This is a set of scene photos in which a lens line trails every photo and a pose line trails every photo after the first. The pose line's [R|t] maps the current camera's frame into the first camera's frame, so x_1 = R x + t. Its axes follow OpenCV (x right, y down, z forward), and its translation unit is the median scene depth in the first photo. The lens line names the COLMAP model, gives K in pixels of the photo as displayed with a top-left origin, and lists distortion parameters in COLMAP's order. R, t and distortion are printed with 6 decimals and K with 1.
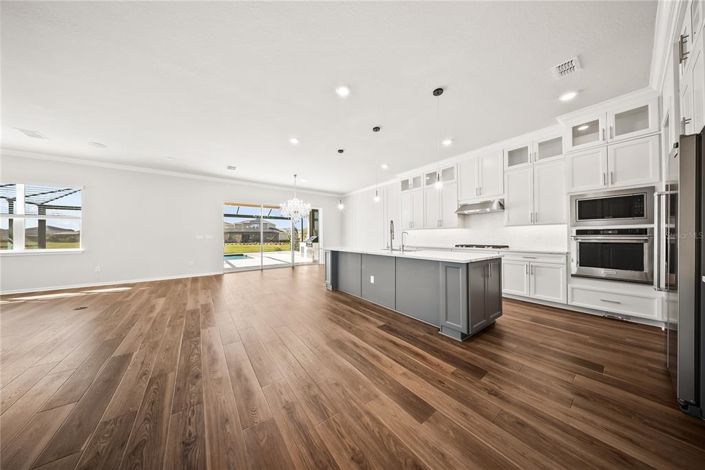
lens RADIAL K [[207.7, 0, 351.4], [0, 207.7, 237.6], [0, 0, 1]] dist [-0.001333, -0.000262]
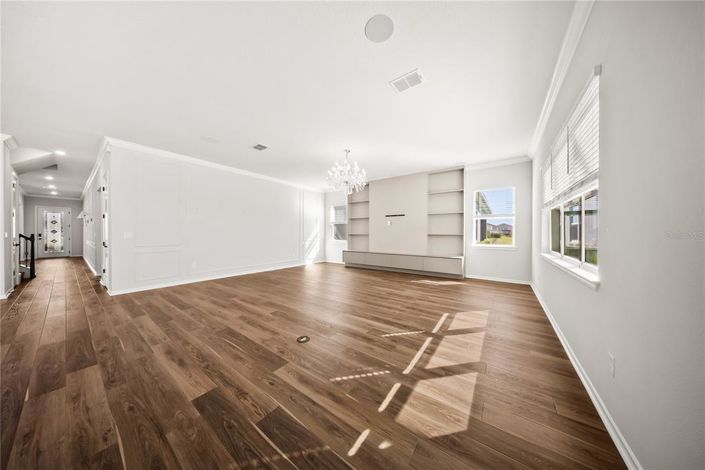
lens RADIAL K [[207.7, 0, 354.4], [0, 207.7, 237.4], [0, 0, 1]] dist [-0.001333, -0.000262]
pose [[-0.953341, 0.004206, -0.301865, -1.043552], [0.004618, 0.999989, -0.000651, 0.000536], [0.301859, -0.002015, -0.953351, 1.413399]]
